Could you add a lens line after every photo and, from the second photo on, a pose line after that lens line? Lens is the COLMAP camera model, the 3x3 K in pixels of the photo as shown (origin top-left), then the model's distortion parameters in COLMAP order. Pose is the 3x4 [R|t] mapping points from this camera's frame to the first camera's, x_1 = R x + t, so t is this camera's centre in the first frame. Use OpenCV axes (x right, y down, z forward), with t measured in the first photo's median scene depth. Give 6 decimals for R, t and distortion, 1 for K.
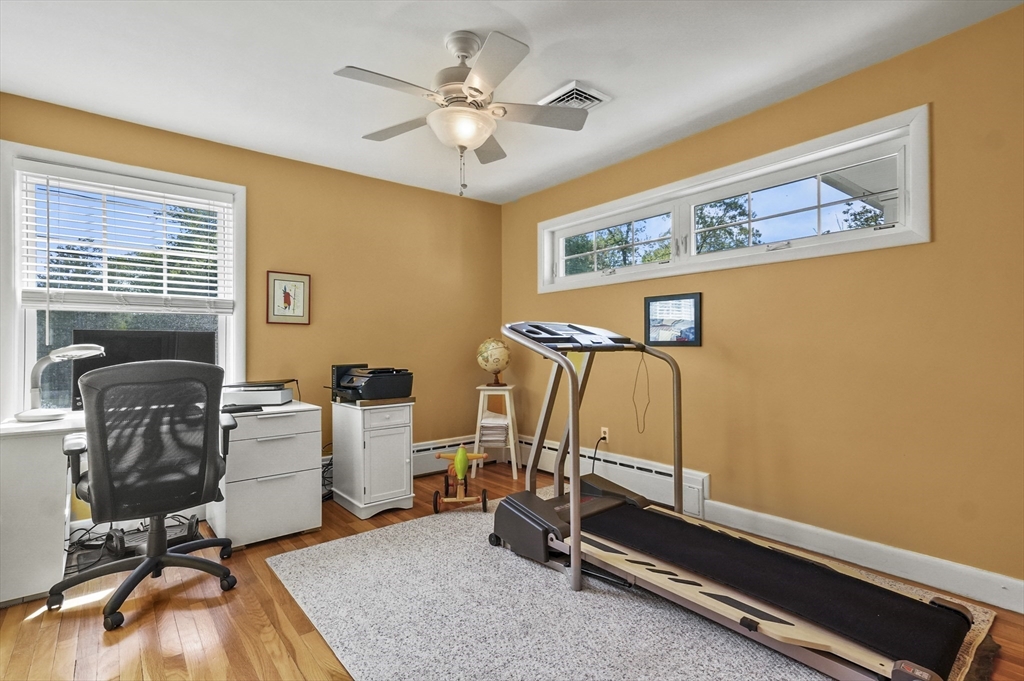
lens RADIAL K [[497.1, 0, 514.9], [0, 497.1, 337.7], [0, 0, 1]] dist [0.019744, 0.000666]
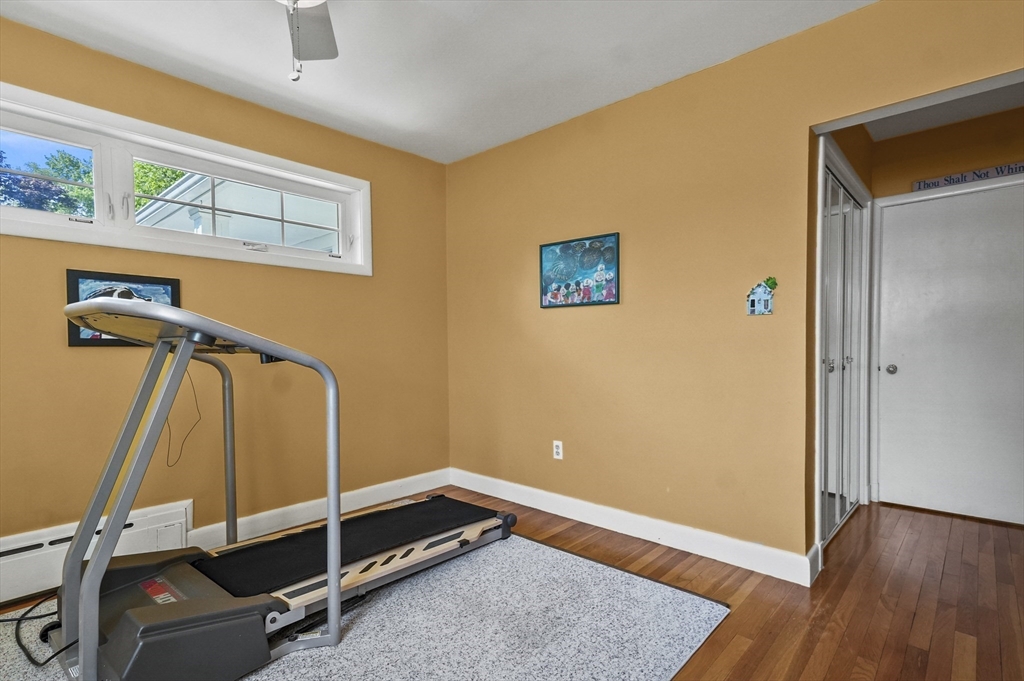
lens RADIAL K [[497.1, 0, 514.9], [0, 497.1, 337.7], [0, 0, 1]] dist [0.019744, 0.000666]
pose [[-0.143760, 0.013787, 0.989517, -0.704664], [-0.016382, 0.999733, -0.016309, 0.011264], [-0.989477, -0.018555, -0.143496, 0.794888]]
